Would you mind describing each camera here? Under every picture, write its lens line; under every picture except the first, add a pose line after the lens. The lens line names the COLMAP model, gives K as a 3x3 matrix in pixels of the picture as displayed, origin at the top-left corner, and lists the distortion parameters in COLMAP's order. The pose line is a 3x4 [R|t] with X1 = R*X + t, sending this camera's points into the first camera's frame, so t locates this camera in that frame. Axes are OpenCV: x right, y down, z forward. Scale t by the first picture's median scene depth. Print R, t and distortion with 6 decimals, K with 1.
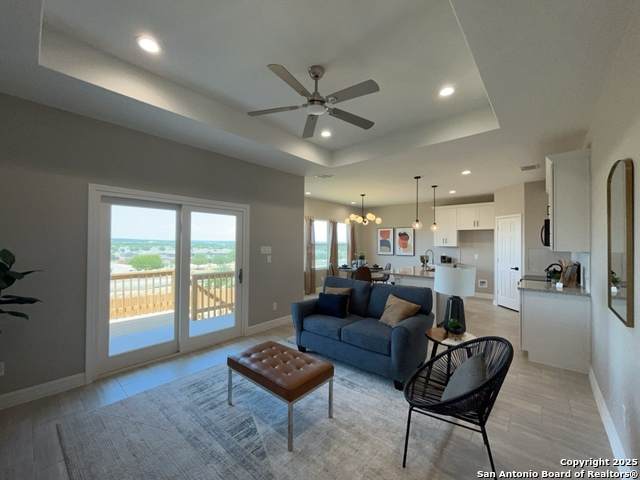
lens RADIAL K [[259.0, 0, 322.2], [0, 259.0, 241.4], [0, 0, 1]] dist [-0.003239, -0.000907]
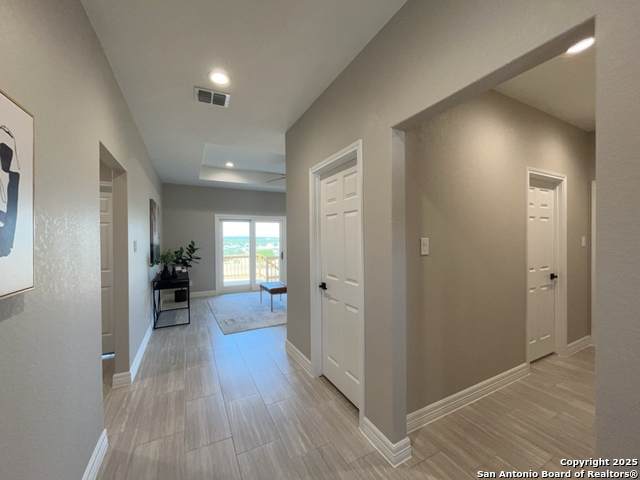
lens RADIAL K [[259.0, 0, 320.7], [0, 259.0, 241.7], [0, 0, 1]] dist [-0.003239, -0.000907]
pose [[0.927620, -0.012417, -0.373319, 0.730145], [0.020448, 0.999637, 0.017558, 0.010538], [0.372966, -0.023921, 0.927537, -0.704617]]
